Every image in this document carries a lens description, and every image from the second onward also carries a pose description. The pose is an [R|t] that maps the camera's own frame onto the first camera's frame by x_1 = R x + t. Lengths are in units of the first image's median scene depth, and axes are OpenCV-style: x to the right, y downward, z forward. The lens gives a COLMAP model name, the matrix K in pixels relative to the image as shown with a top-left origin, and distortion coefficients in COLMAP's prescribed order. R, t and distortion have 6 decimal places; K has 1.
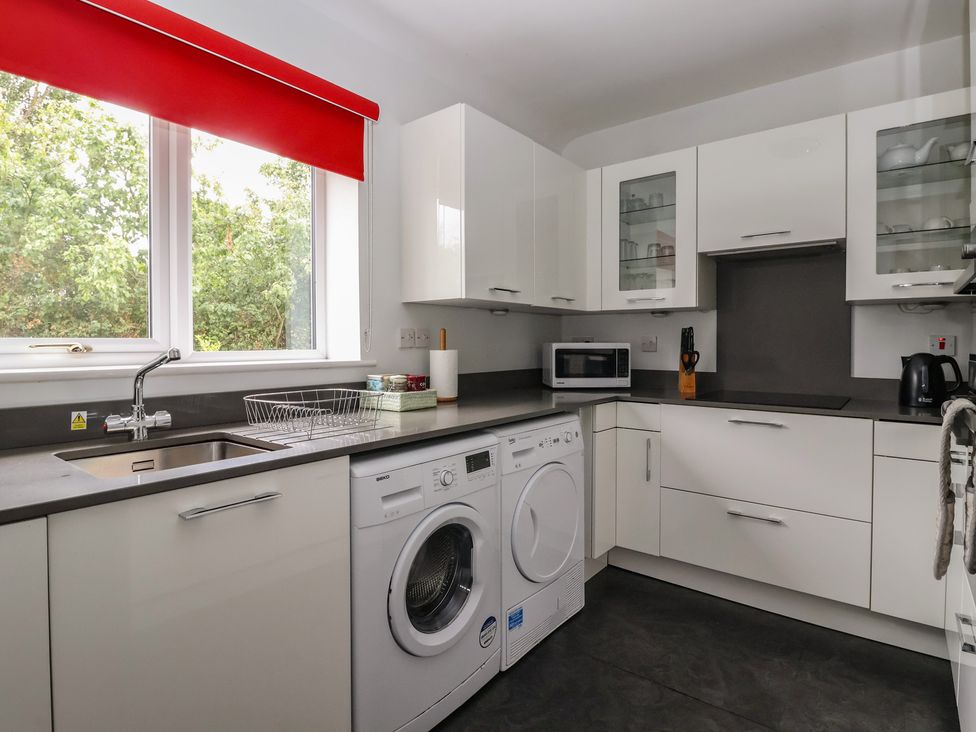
lens RADIAL K [[527.8, 0, 488.2], [0, 527.8, 344.2], [0, 0, 1]] dist [0.000453, -0.001497]
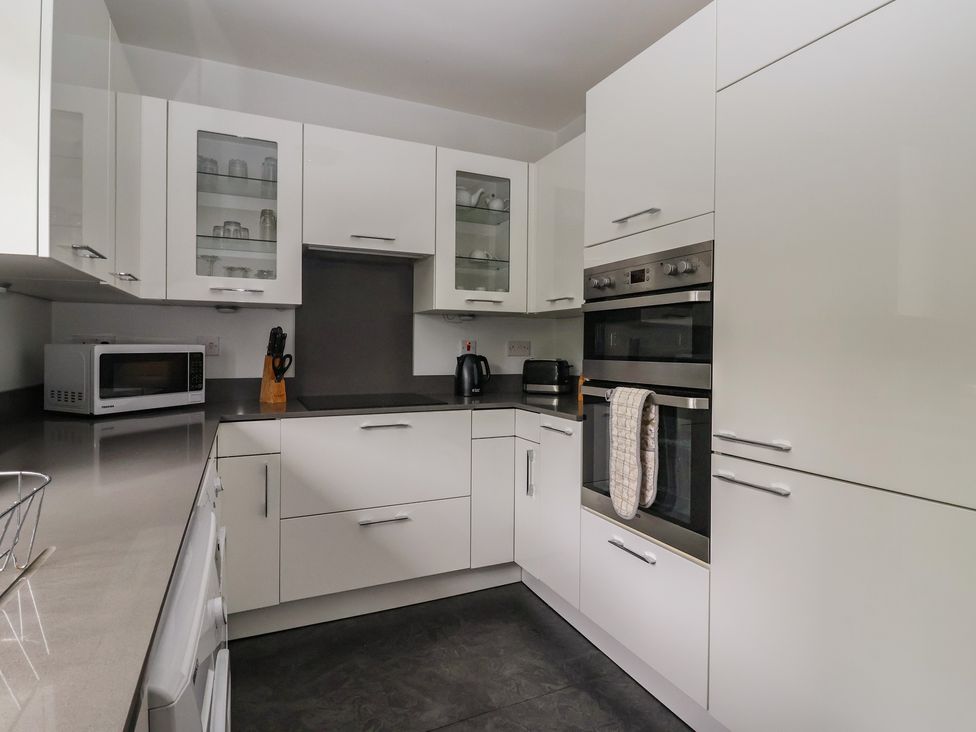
lens RADIAL K [[527.8, 0, 488.2], [0, 527.8, 344.2], [0, 0, 1]] dist [0.000453, -0.001497]
pose [[0.454314, 0.001646, 0.890840, -0.261558], [-0.004857, 0.999988, 0.000629, -0.006732], [-0.890828, -0.004613, 0.454317, 0.331254]]
